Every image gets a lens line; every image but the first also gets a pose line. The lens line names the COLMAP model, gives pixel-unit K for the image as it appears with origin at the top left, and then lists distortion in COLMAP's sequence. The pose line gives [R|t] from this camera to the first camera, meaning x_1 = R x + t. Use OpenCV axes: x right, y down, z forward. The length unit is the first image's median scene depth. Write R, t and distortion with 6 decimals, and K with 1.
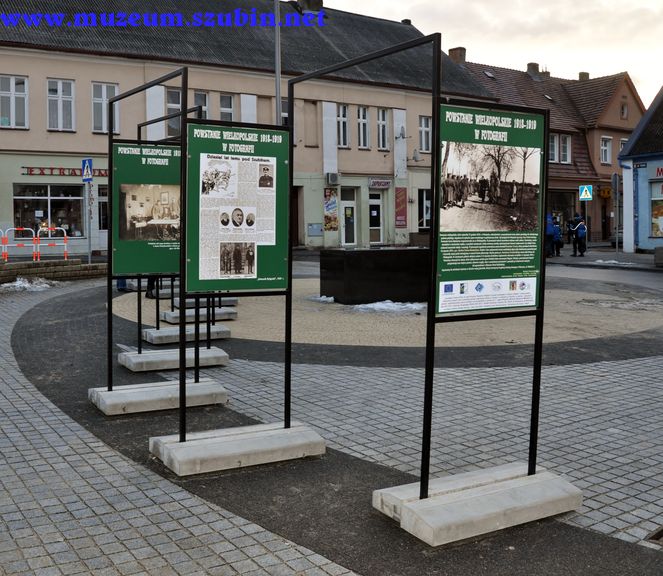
lens RADIAL K [[817.3, 0, 331.5], [0, 817.3, 288.0], [0, 0, 1]] dist [-0.145250, 0.017029]
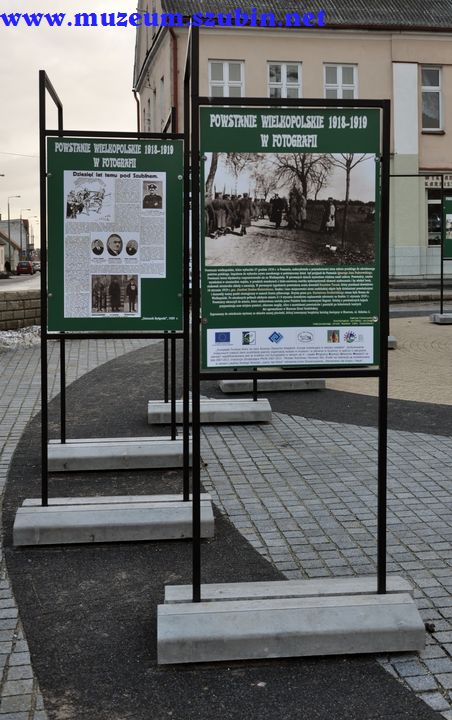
lens RADIAL K [[1051.2, 0, 227.0], [0, 1051.2, 298.9], [0, 0, 1]] dist [0.000469, -0.032366]
pose [[0.918362, 0.017769, -0.395342, 0.429267], [-0.027076, 0.999472, -0.017976, -0.014570], [0.394814, 0.027213, 0.918358, 0.047901]]
